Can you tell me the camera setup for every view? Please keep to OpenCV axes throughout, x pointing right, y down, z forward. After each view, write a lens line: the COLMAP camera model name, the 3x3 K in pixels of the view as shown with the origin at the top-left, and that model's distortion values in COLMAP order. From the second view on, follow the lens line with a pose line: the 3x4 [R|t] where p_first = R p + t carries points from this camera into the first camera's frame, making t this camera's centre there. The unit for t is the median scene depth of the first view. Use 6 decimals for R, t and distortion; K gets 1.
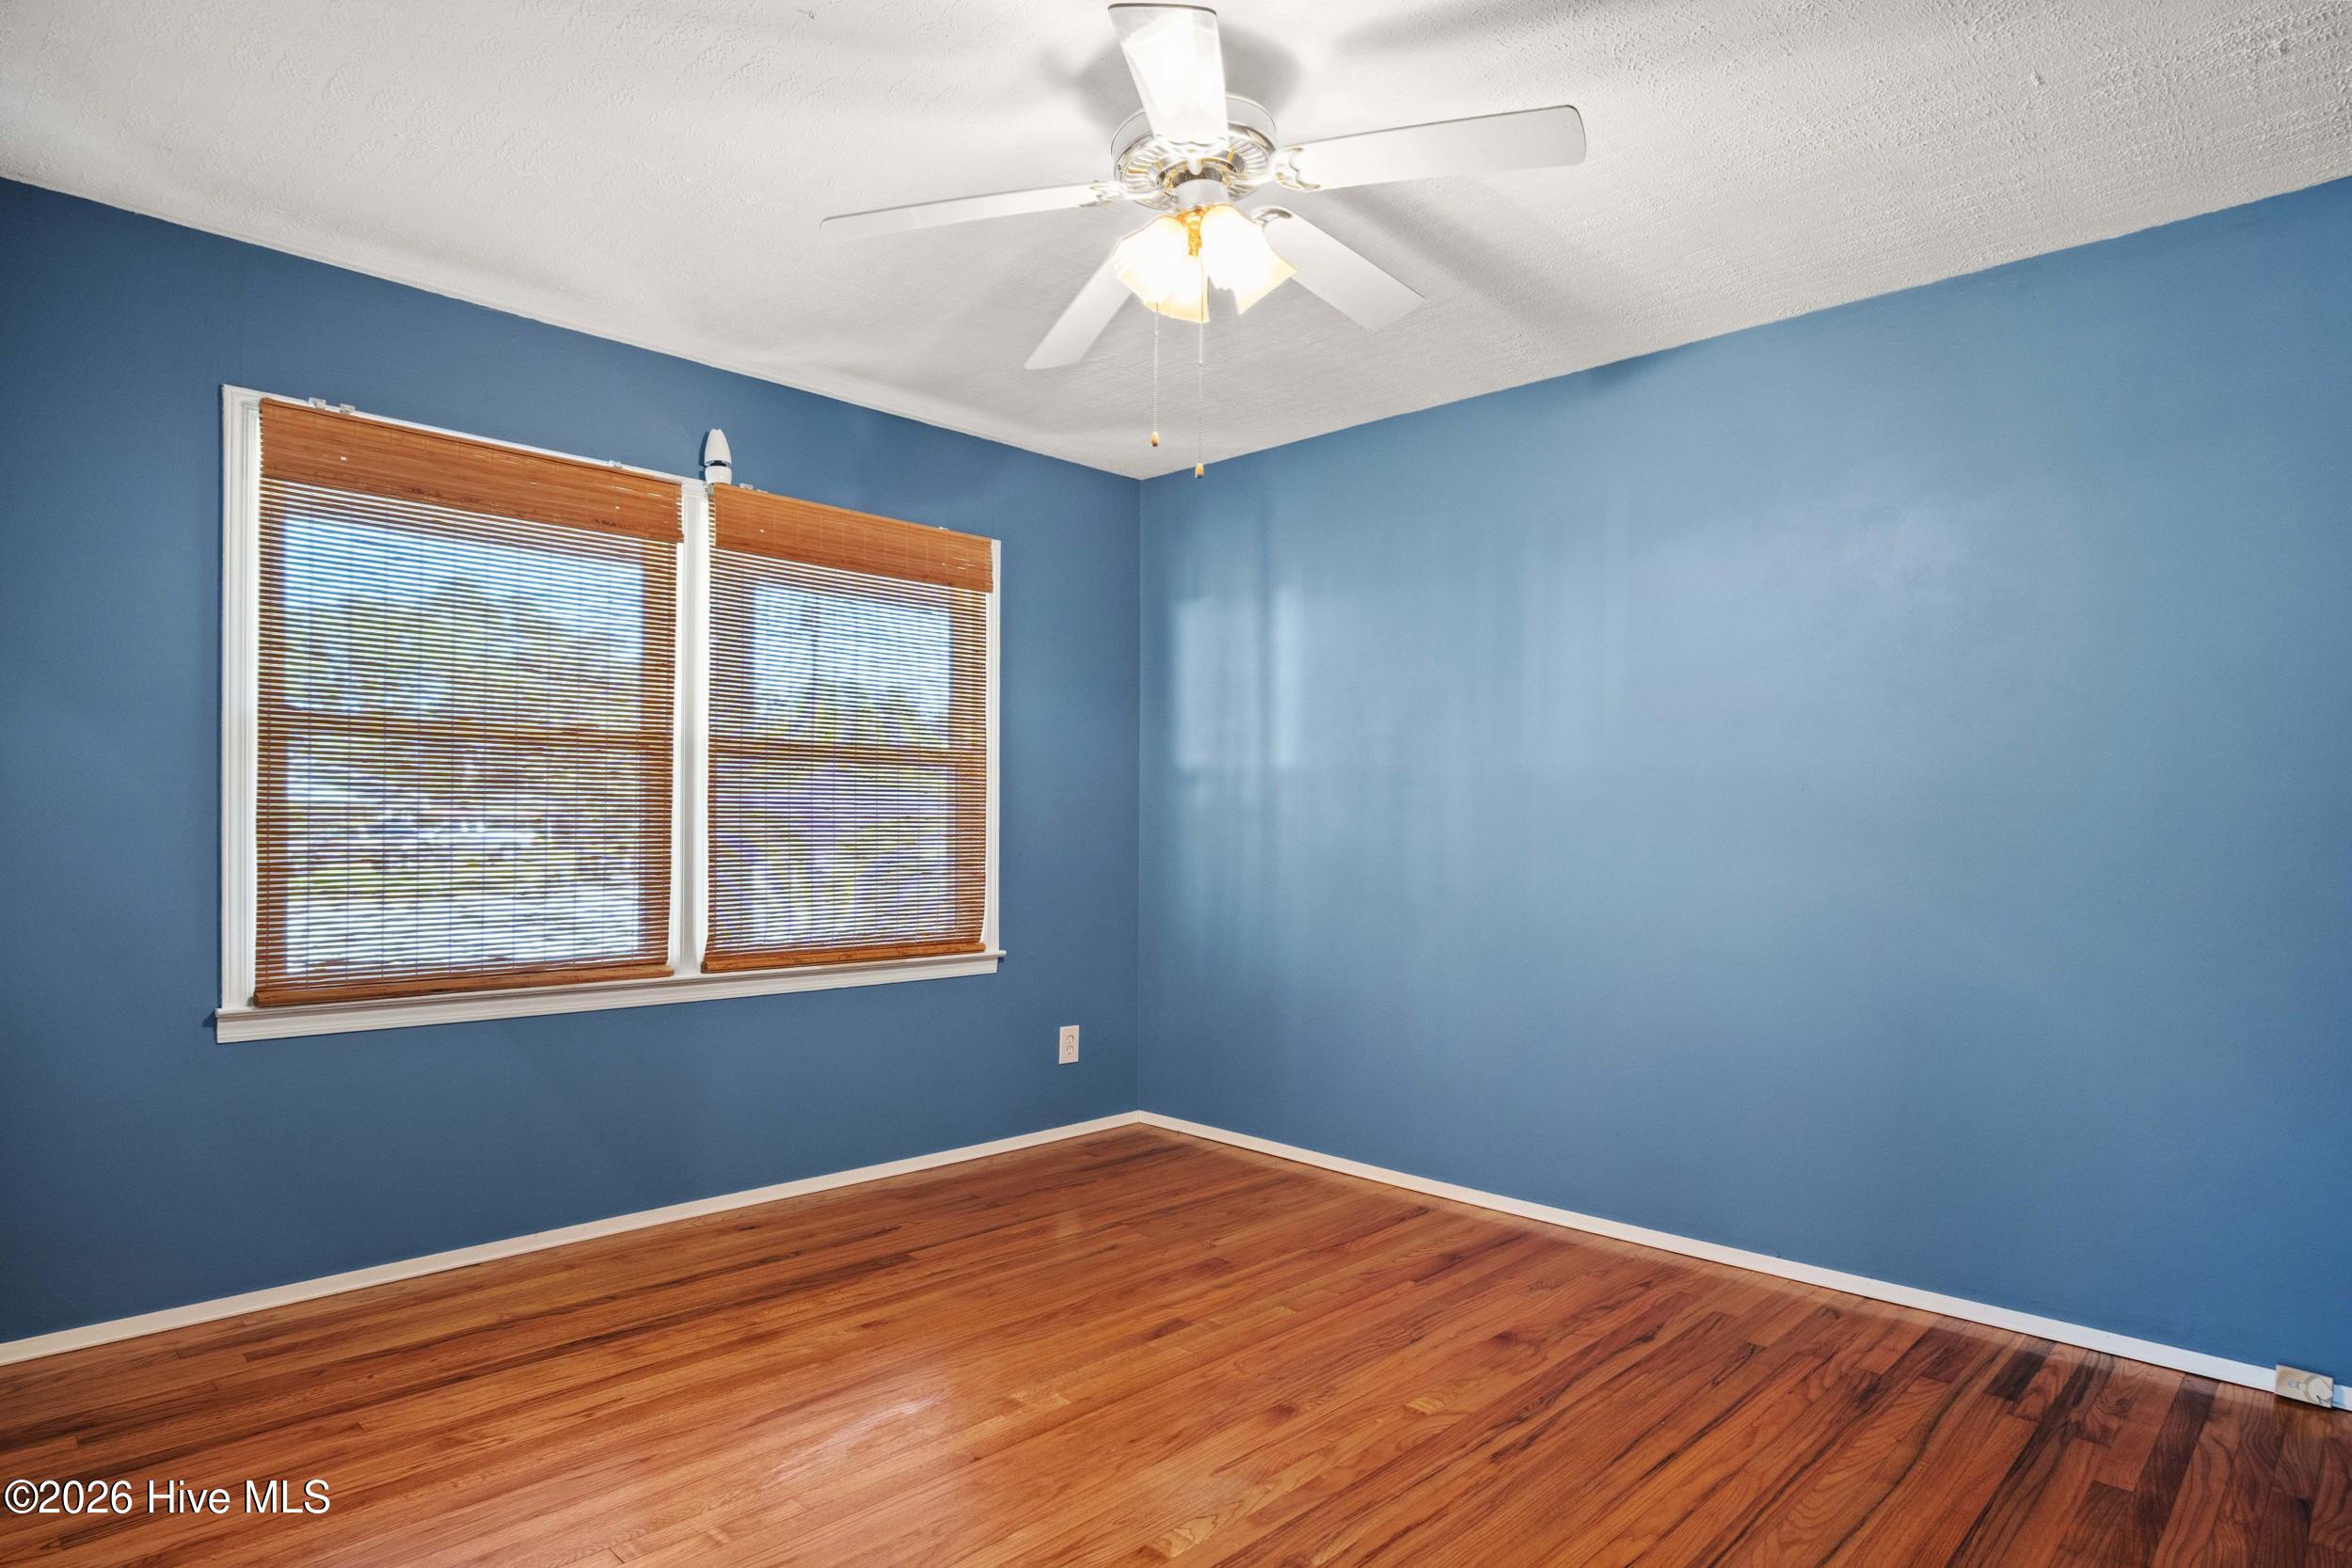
lens RADIAL K [[1283.4, 0, 1167.1], [0, 1283.4, 805.1], [0, 0, 1]] dist [-0.031936, 0.007057]
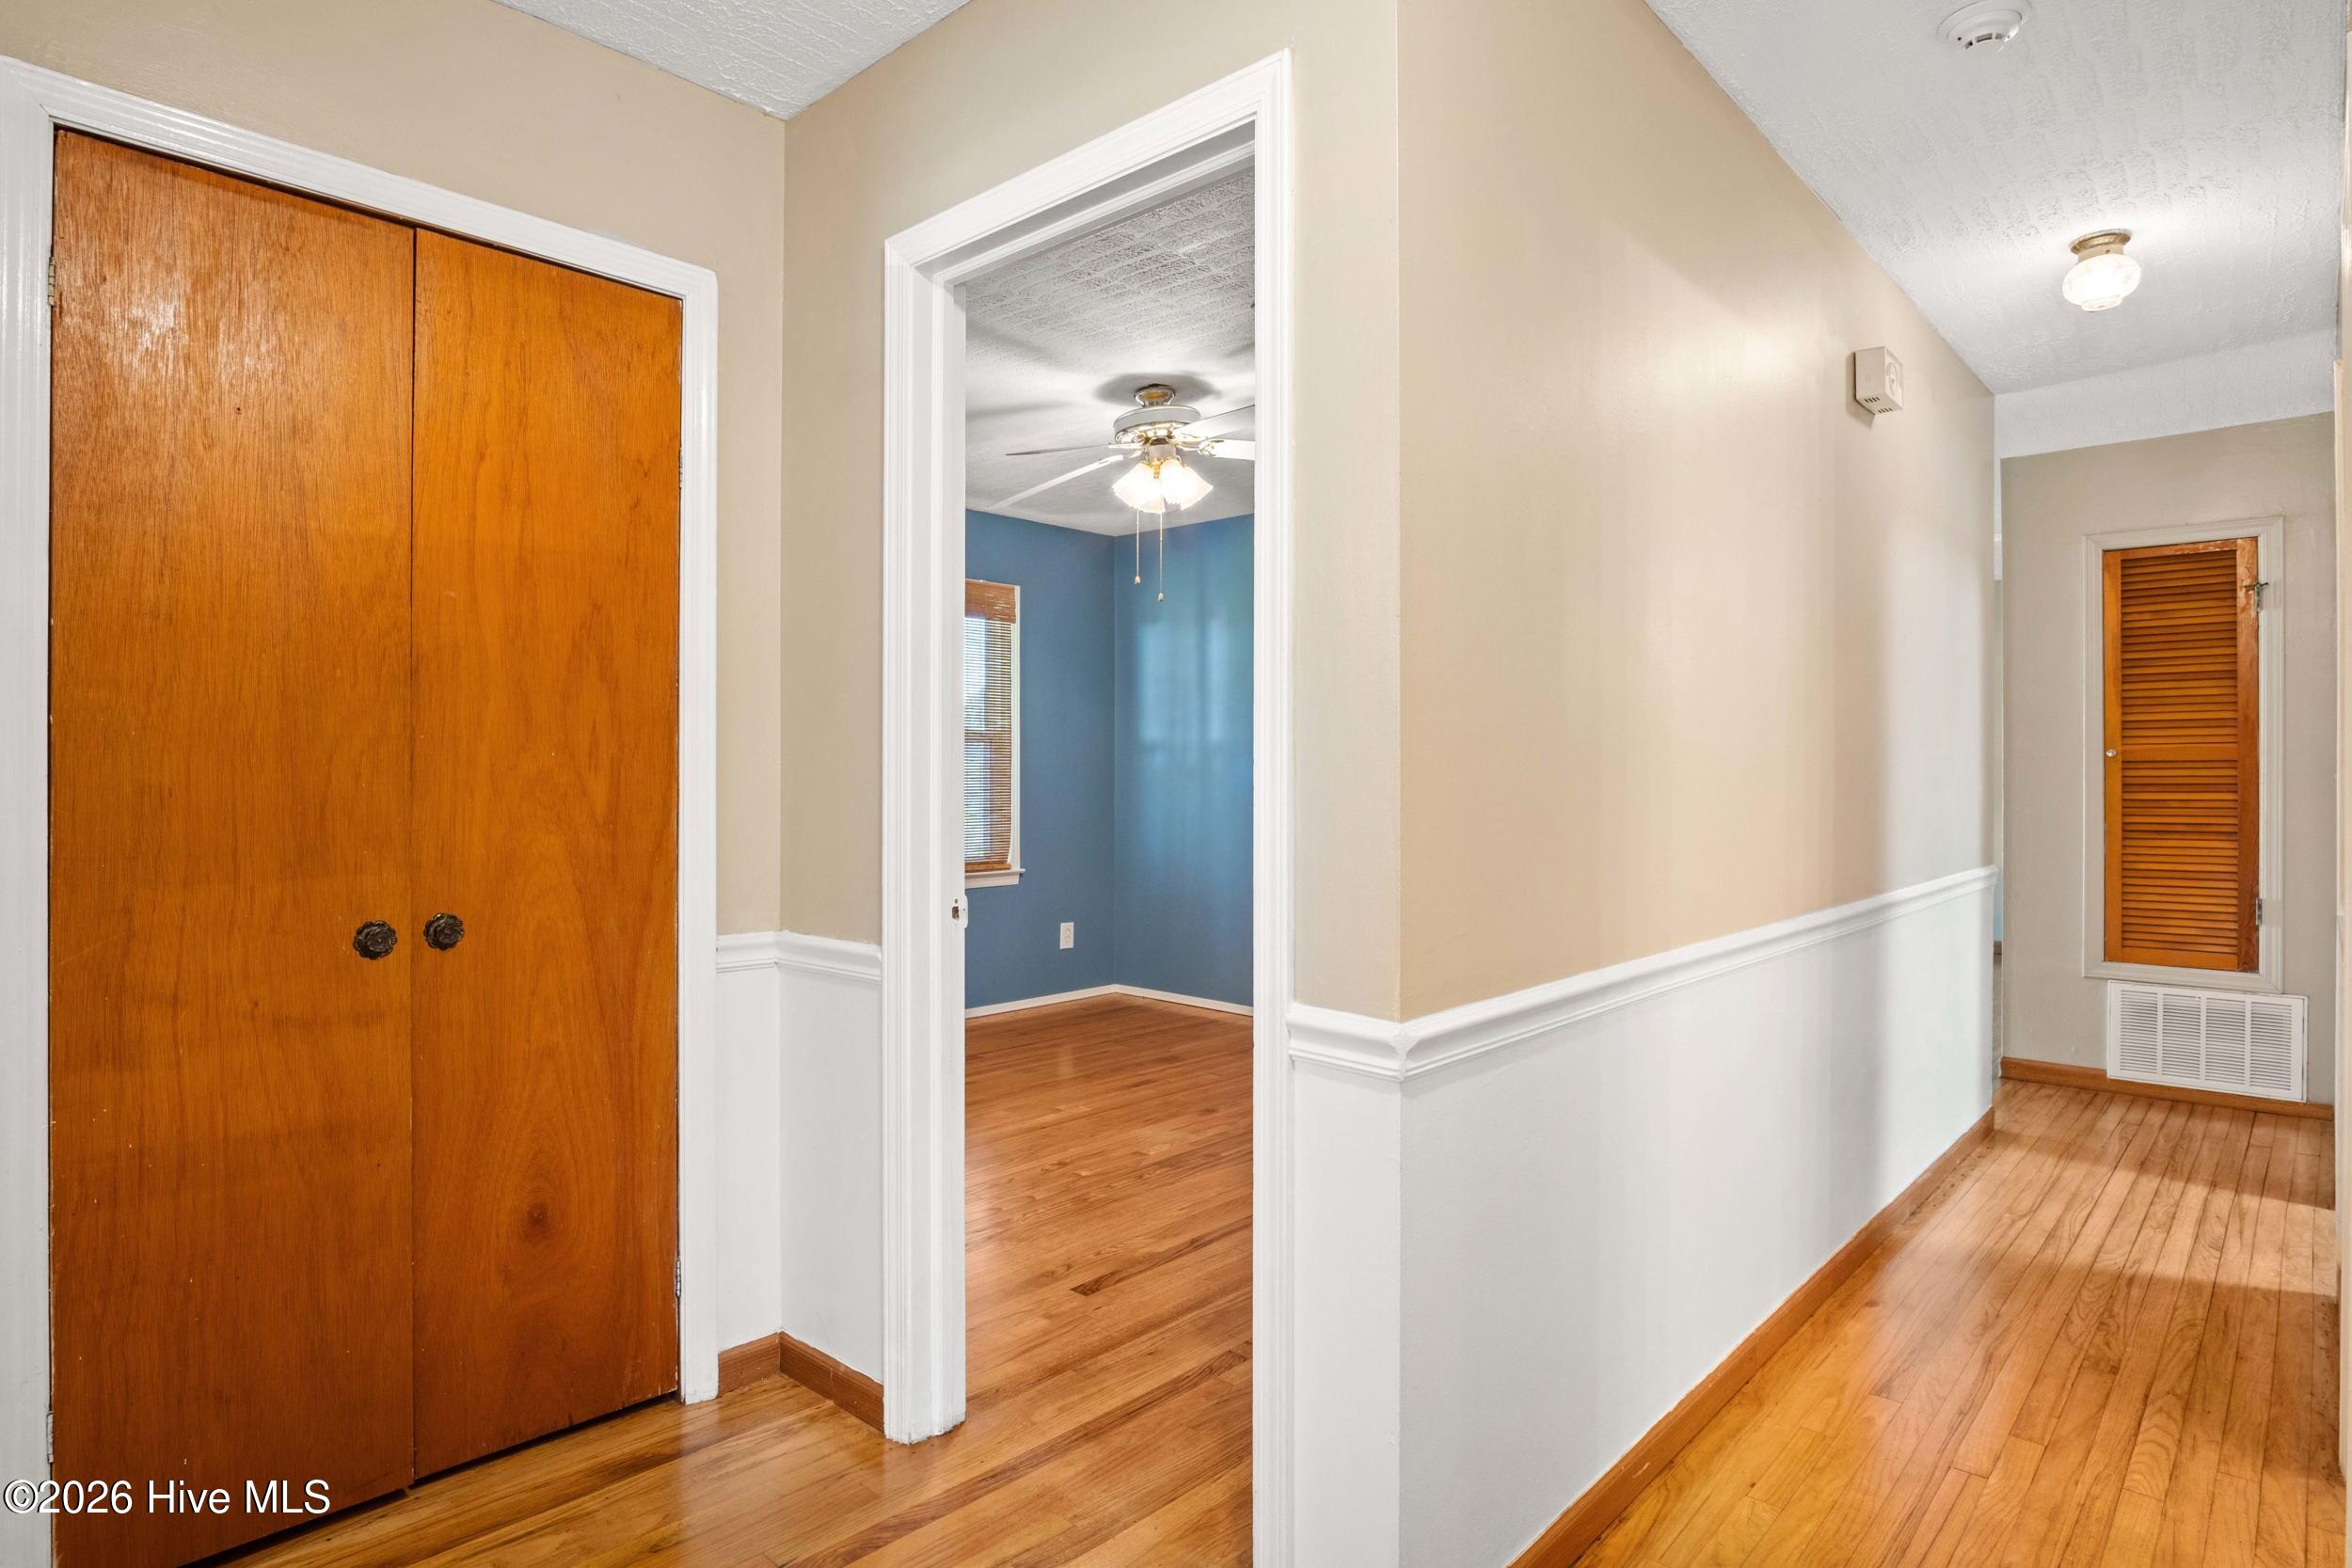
lens RADIAL K [[1283.4, 0, 1176.5], [0, 1283.4, 778.2], [0, 0, 1]] dist [-0.031936, 0.007057]
pose [[0.998942, -0.006146, 0.045573, -0.020367], [0.005203, 0.999770, 0.020787, -0.018844], [-0.045691, -0.020528, 0.998745, -0.469045]]
